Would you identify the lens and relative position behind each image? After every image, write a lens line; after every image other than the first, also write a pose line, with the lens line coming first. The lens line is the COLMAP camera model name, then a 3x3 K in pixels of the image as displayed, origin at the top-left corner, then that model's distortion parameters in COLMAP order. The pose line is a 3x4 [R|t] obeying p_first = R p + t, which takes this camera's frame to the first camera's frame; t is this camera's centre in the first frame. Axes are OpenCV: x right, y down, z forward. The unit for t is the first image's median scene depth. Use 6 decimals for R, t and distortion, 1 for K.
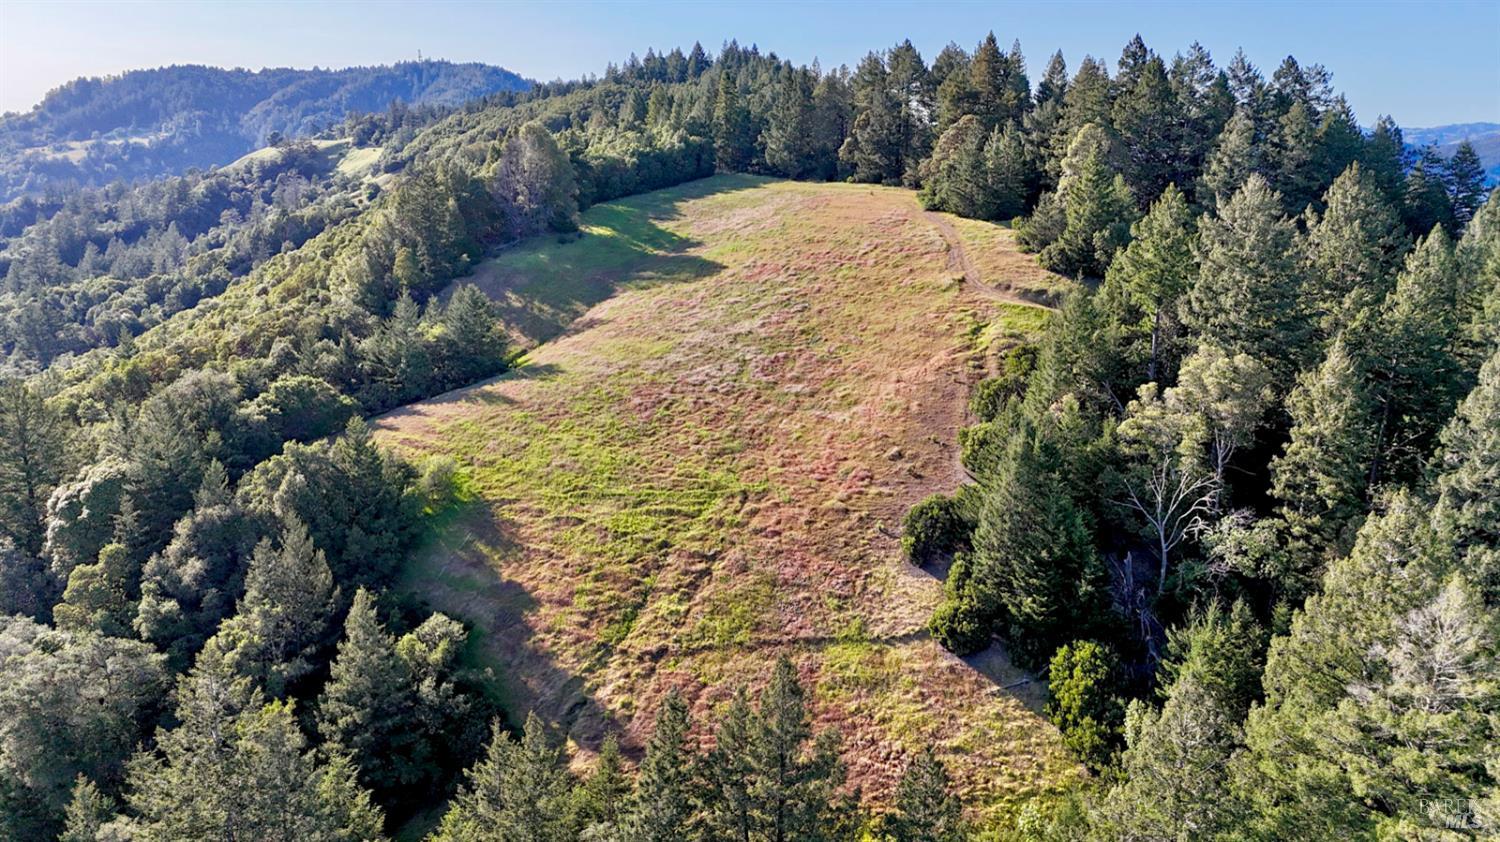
lens RADIAL K [[1090.8, 0, 746.3], [0, 1090.8, 430.1], [0, 0, 1]] dist [0.020704, 0.000479]
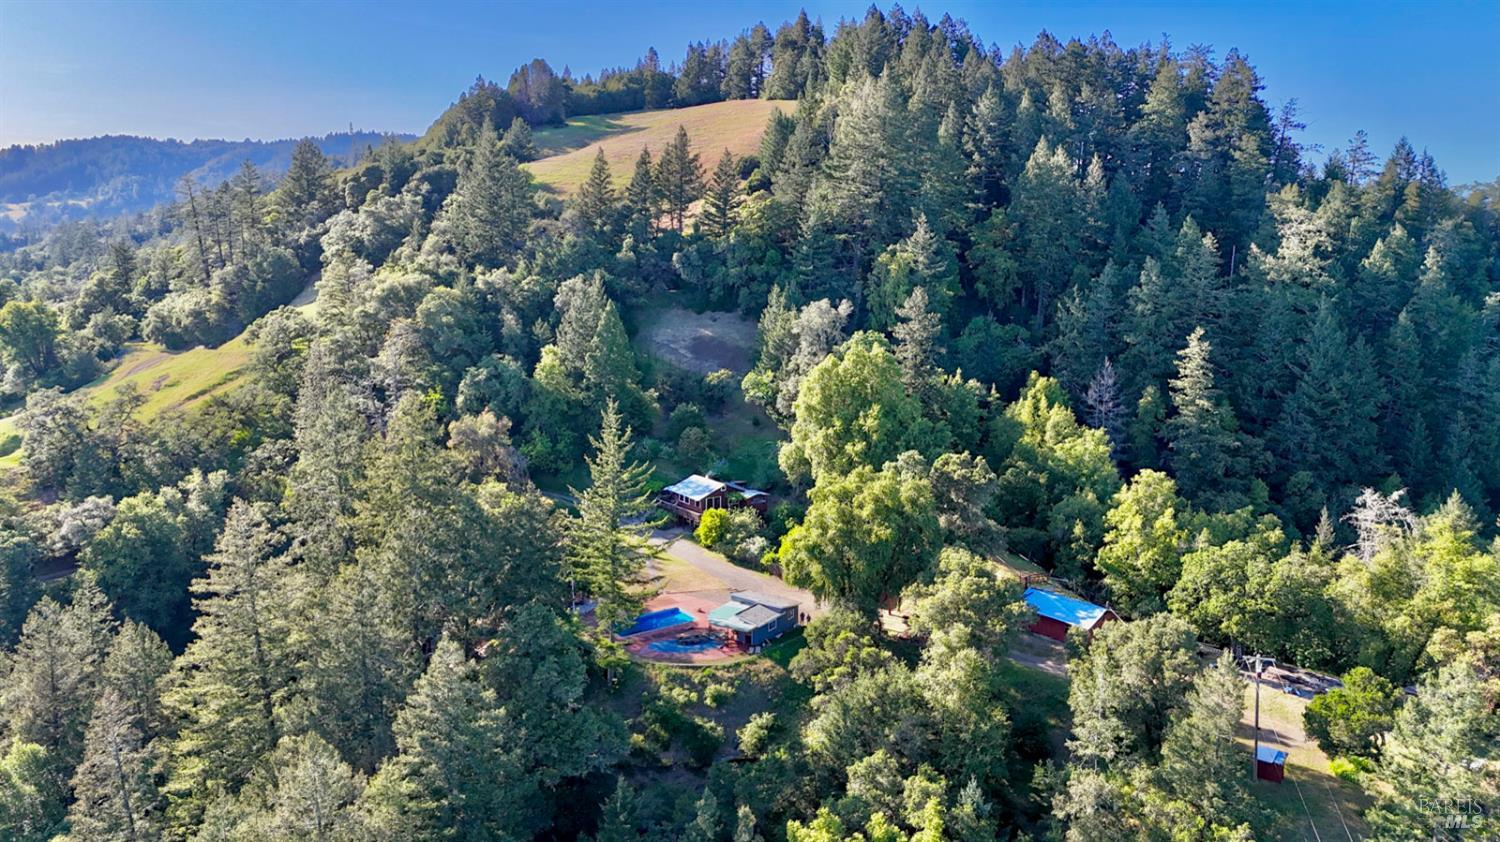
lens RADIAL K [[1090.8, 0, 746.3], [0, 1090.8, 430.1], [0, 0, 1]] dist [0.020704, 0.000479]
pose [[0.997245, -0.013802, 0.072886, -0.004579], [0.019203, 0.997079, -0.073925, 0.389500], [-0.071653, 0.075121, 0.994597, -0.613975]]
